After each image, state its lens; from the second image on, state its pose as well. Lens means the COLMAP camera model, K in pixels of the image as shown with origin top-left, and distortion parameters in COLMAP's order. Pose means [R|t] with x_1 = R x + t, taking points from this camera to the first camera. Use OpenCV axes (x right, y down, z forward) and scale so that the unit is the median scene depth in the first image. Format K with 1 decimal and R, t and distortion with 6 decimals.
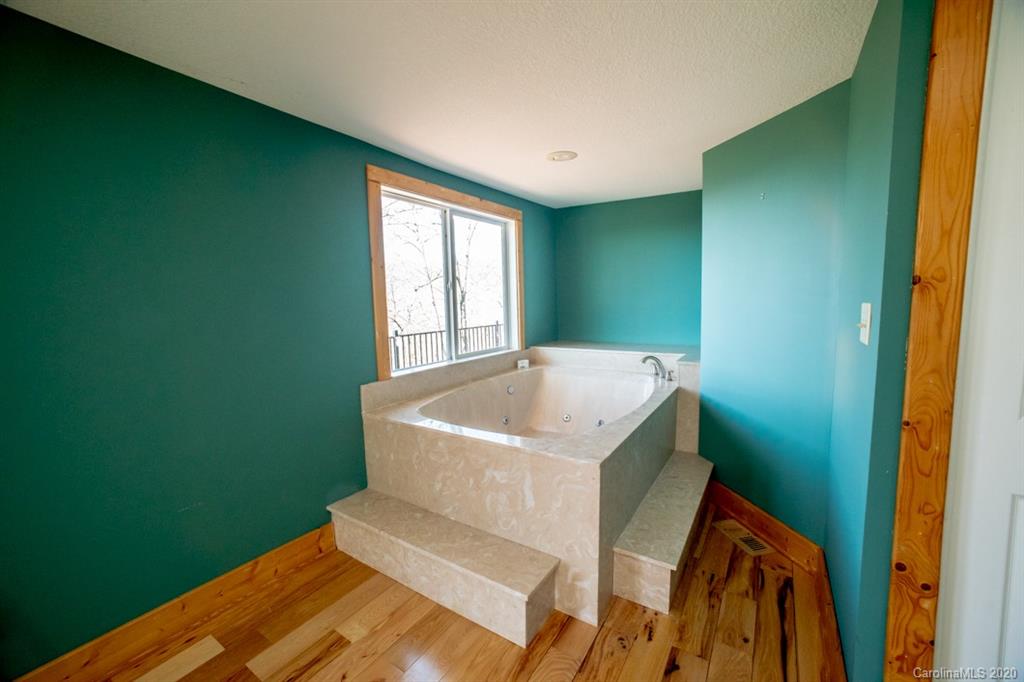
lens RADIAL K [[413.0, 0, 513.6], [0, 413.0, 338.4], [0, 0, 1]] dist [-0.036781, 0.011142]
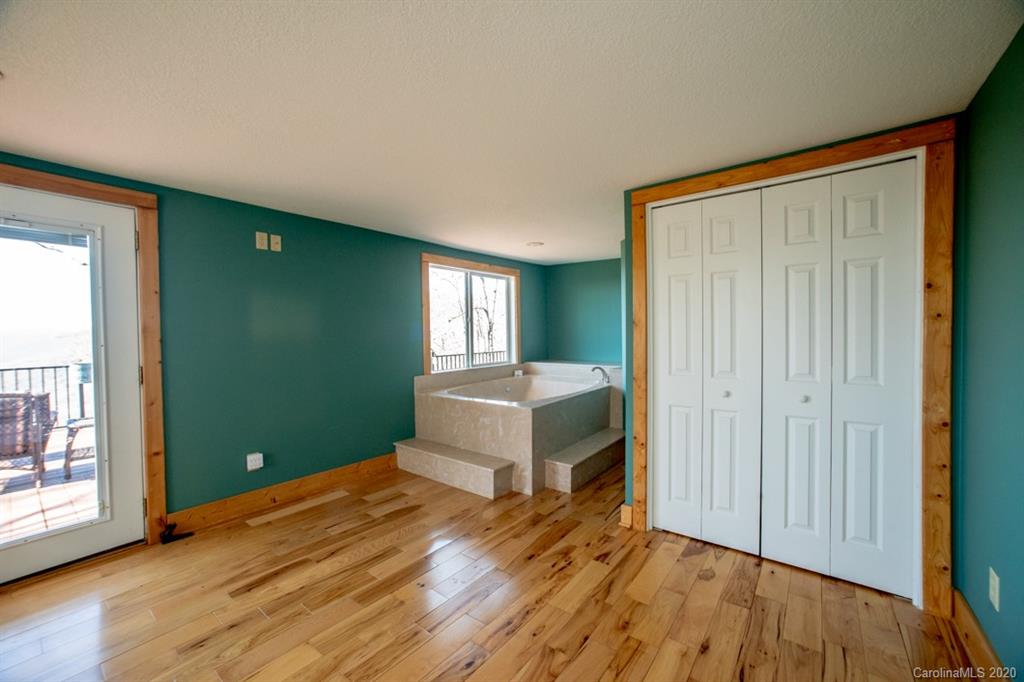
lens RADIAL K [[413.0, 0, 510.1], [0, 413.0, 338.0], [0, 0, 1]] dist [-0.036781, 0.011142]
pose [[0.996096, 0.012669, -0.087358, 0.183319], [-0.019221, 0.997031, -0.074567, 0.072381], [0.086154, 0.075955, 0.993382, -0.710227]]
